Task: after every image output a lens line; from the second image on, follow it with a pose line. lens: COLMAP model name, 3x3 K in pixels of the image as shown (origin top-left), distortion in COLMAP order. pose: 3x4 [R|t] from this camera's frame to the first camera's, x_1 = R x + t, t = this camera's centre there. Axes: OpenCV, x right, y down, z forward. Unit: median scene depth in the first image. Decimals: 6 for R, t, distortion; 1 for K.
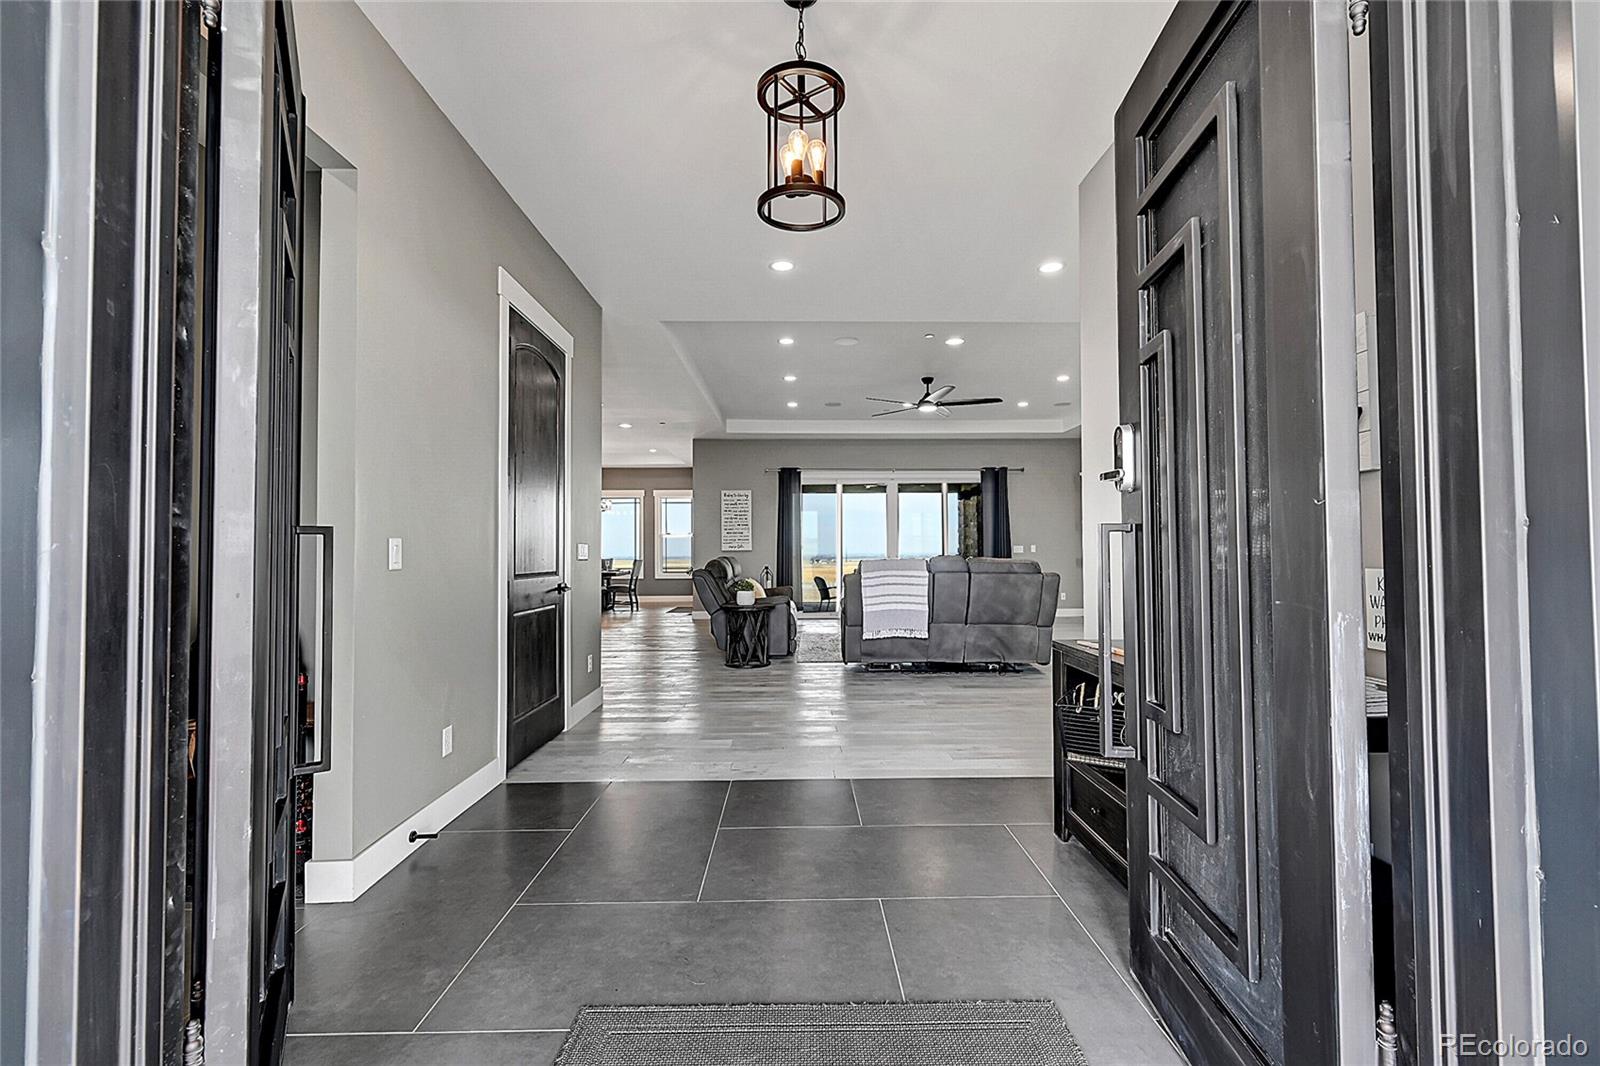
lens RADIAL K [[705.2, 0, 810.1], [0, 705.2, 536.4], [0, 0, 1]] dist [-0.001227, -0.000122]
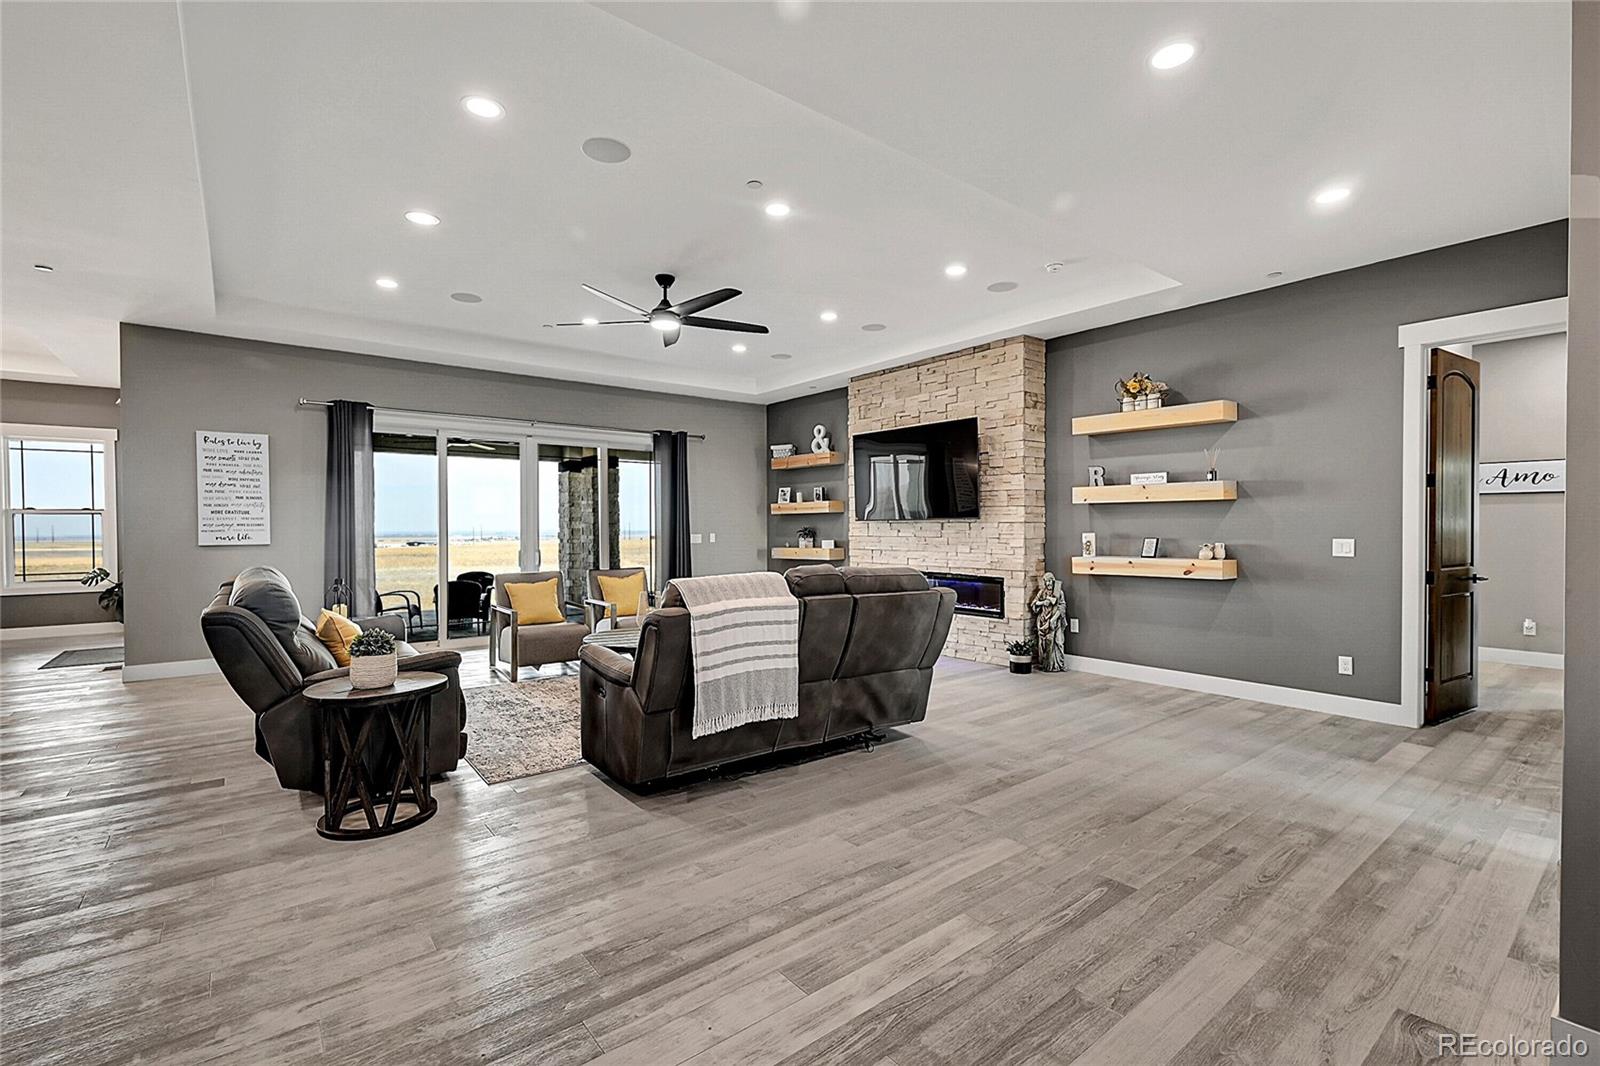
lens RADIAL K [[717.2, 0, 815.3], [0, 717.2, 529.0], [0, 0, 1]] dist [-0.002539, -0.000207]
pose [[0.788583, 0.001232, 0.614927, -0.090466], [-0.013549, 0.999790, 0.015372, -0.006529], [-0.614778, -0.020454, 0.788435, 0.294956]]
